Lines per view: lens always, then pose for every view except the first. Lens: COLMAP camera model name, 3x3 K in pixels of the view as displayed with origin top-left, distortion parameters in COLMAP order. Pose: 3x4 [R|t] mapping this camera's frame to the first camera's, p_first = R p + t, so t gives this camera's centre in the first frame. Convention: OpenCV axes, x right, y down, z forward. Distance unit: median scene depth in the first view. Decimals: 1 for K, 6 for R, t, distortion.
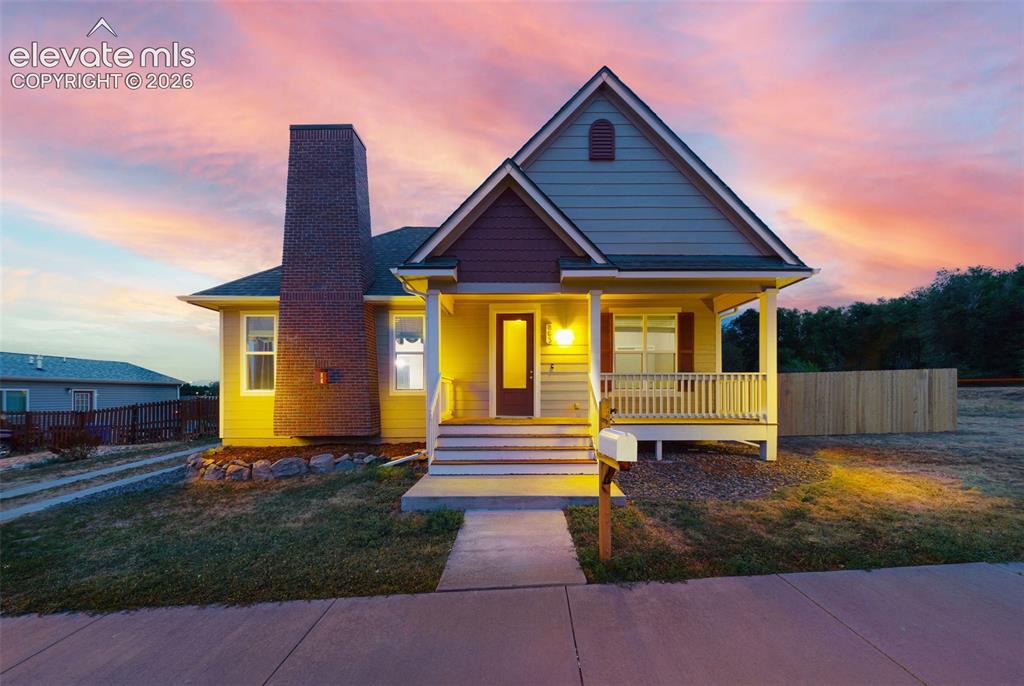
lens RADIAL K [[303.3, 0, 516.1], [0, 303.3, 337.4], [0, 0, 1]] dist [-0.000930, -0.000074]
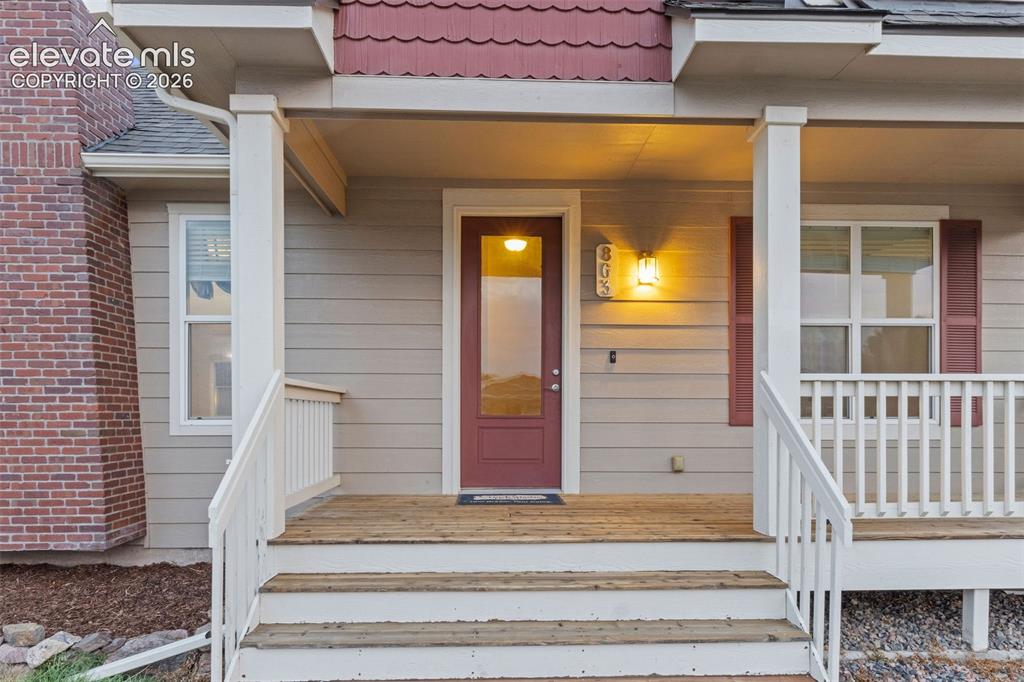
lens RADIAL K [[574.5, 0, 512.0], [0, 574.5, 341.0], [0, 0, 1]] dist [0.002303, 0.000332]
pose [[0.999590, 0.006647, 0.027846, -0.023642], [-0.008036, 0.998713, 0.050077, 0.040198], [-0.027477, -0.050280, 0.998357, 0.299846]]
